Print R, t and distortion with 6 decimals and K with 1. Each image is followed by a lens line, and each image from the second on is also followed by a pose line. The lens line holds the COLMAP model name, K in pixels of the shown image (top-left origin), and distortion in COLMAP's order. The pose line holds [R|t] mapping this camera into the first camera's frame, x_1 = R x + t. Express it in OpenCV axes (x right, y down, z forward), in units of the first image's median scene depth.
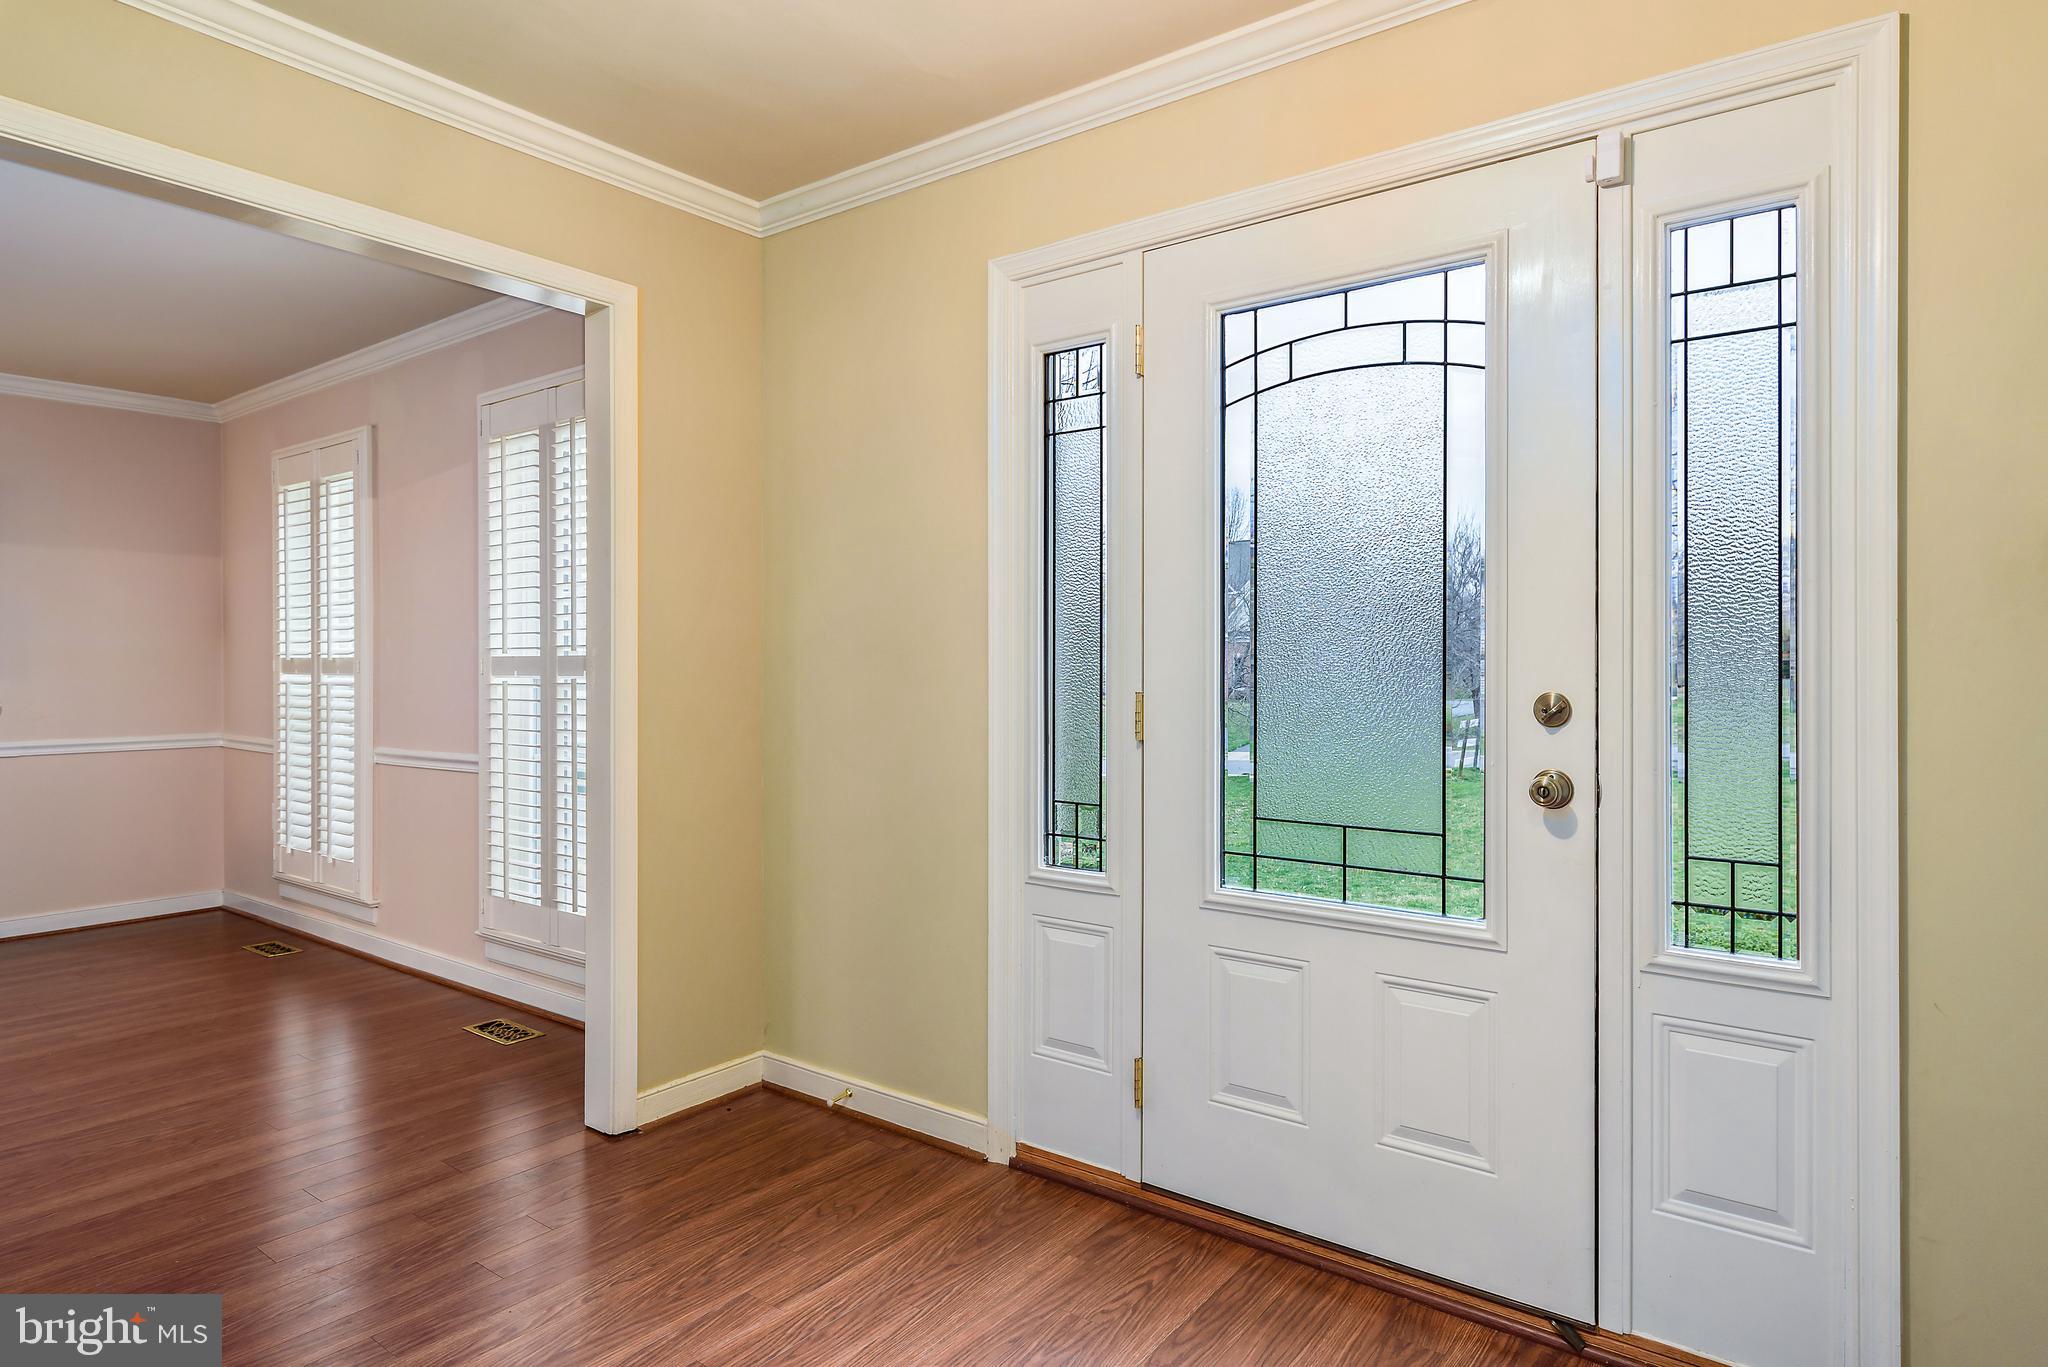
lens RADIAL K [[1114.4, 0, 1033.1], [0, 1114.4, 676.0], [0, 0, 1]] dist [0.005761, 0.000323]
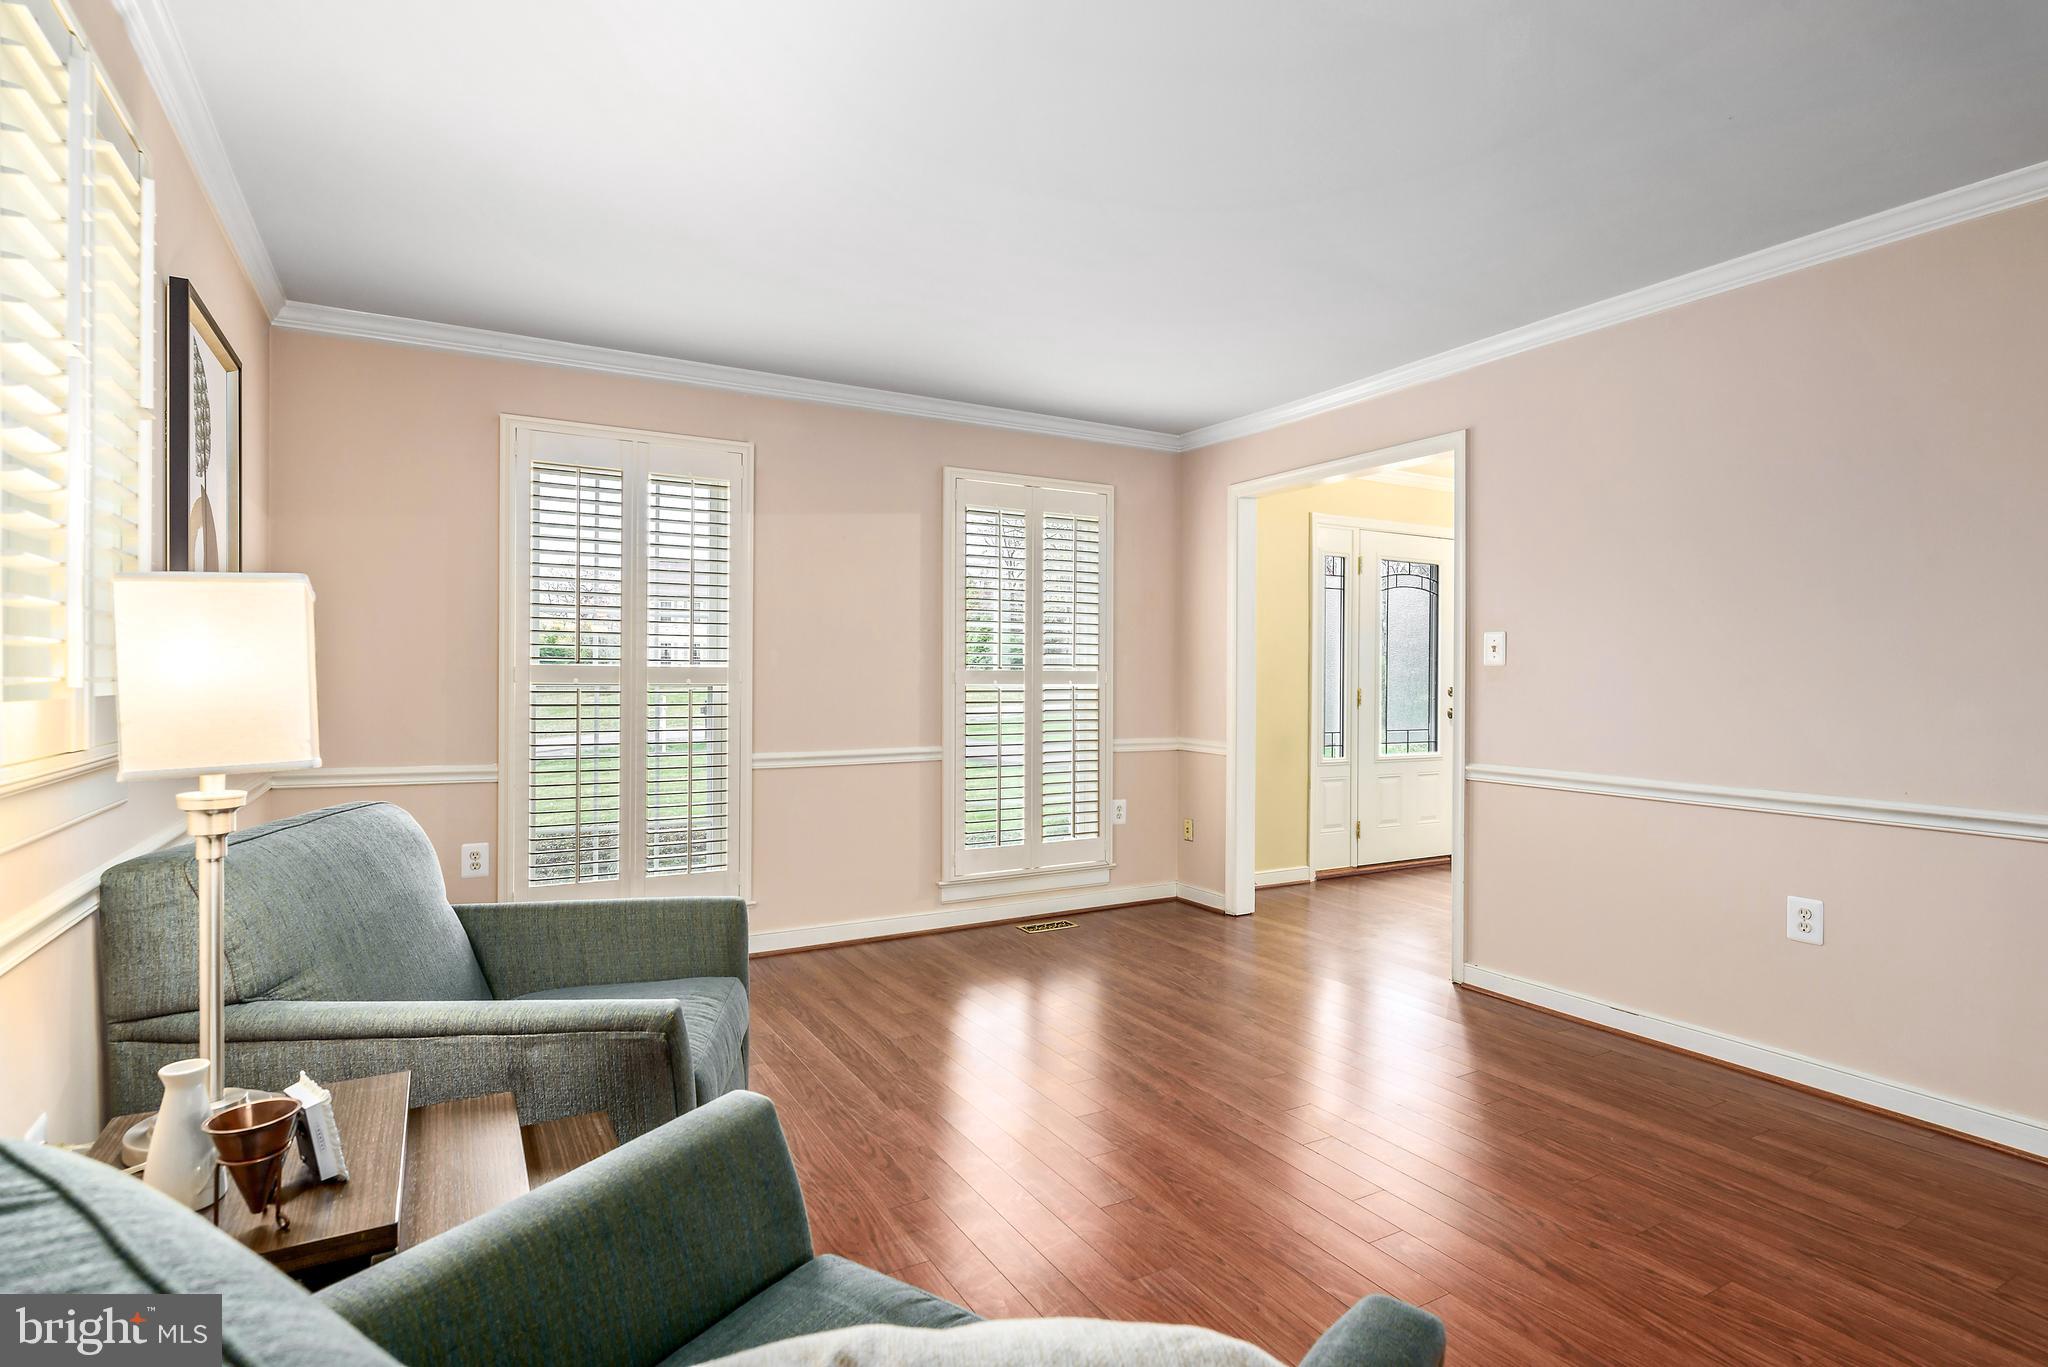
lens RADIAL K [[1025.1, 0, 1035.7], [0, 1025.1, 682.4], [0, 0, 1]] dist [-0.001966, -0.001077]
pose [[0.403778, -0.006633, 0.914833, -2.737067], [-0.001856, 0.999966, 0.008070, -0.021537], [-0.914855, -0.004956, 0.403752, 0.759038]]
